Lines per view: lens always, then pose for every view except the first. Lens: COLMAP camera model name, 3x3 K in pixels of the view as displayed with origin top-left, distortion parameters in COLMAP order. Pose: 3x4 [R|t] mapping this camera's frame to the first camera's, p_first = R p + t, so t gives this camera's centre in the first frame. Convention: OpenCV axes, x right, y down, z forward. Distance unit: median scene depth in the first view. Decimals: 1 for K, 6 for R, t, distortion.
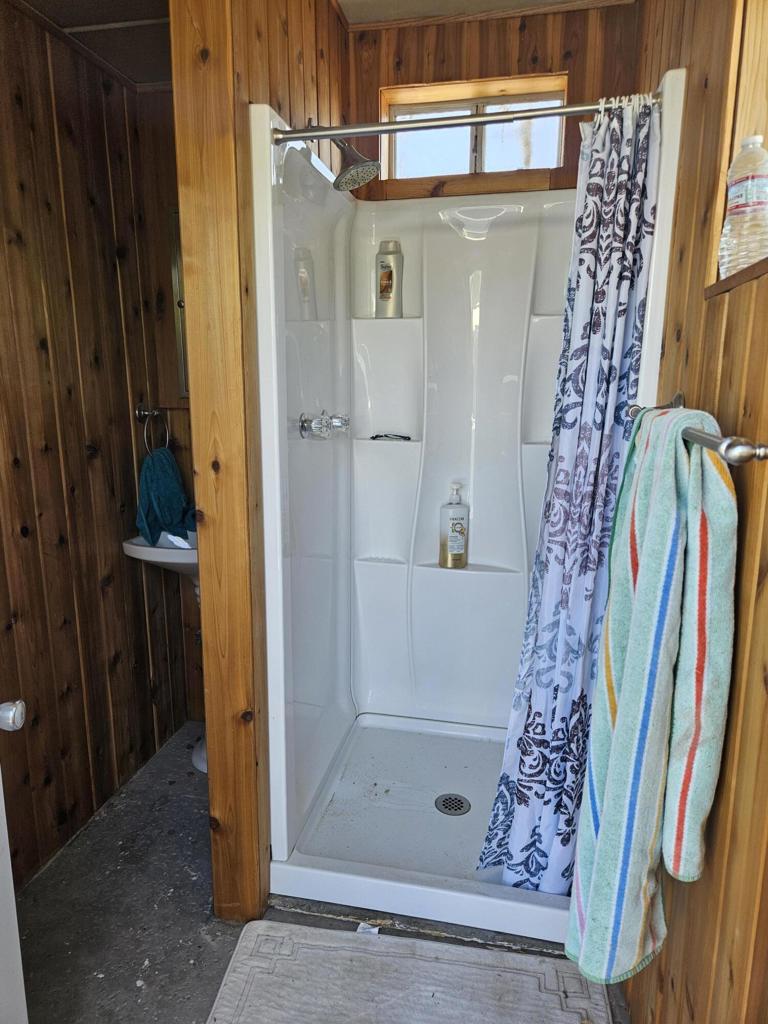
lens RADIAL K [[691.1, 0, 379.7], [0, 691.1, 512.3], [0, 0, 1]] dist [0.036049, -0.011335]
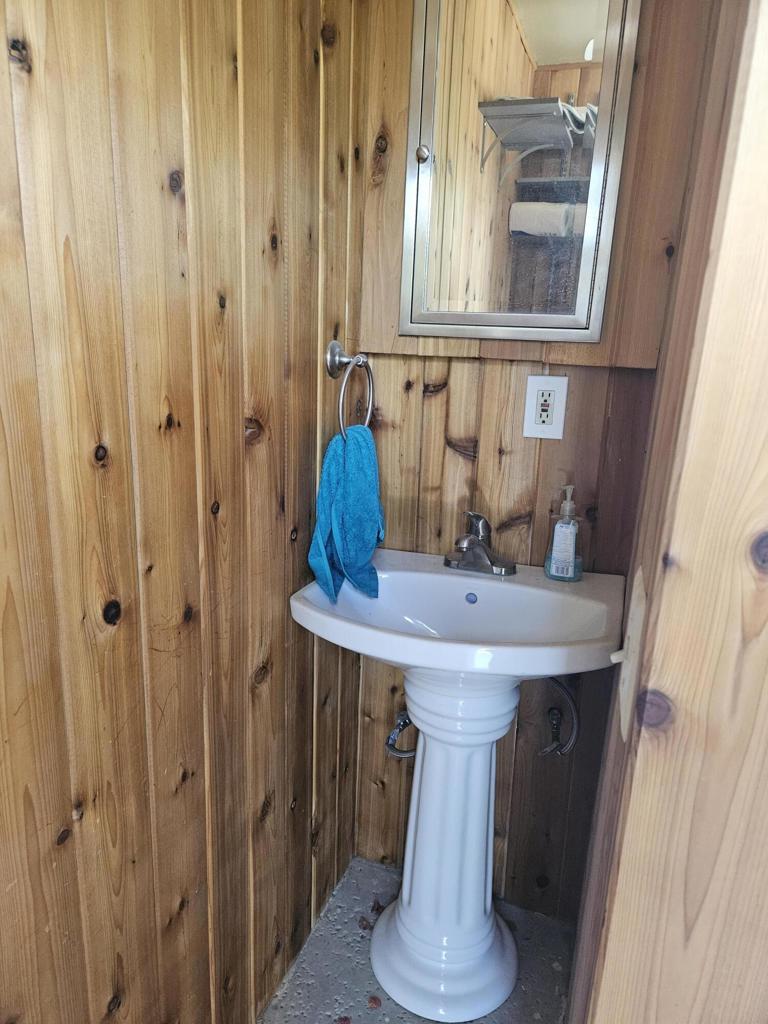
lens RADIAL K [[691.1, 0, 386.4], [0, 691.1, 511.5], [0, 0, 1]] dist [0.036049, -0.011335]
pose [[0.988498, 0.078405, -0.129324, -0.256256], [-0.072069, 0.995992, 0.052970, -0.063331], [0.132959, -0.043040, 0.990187, 0.528998]]
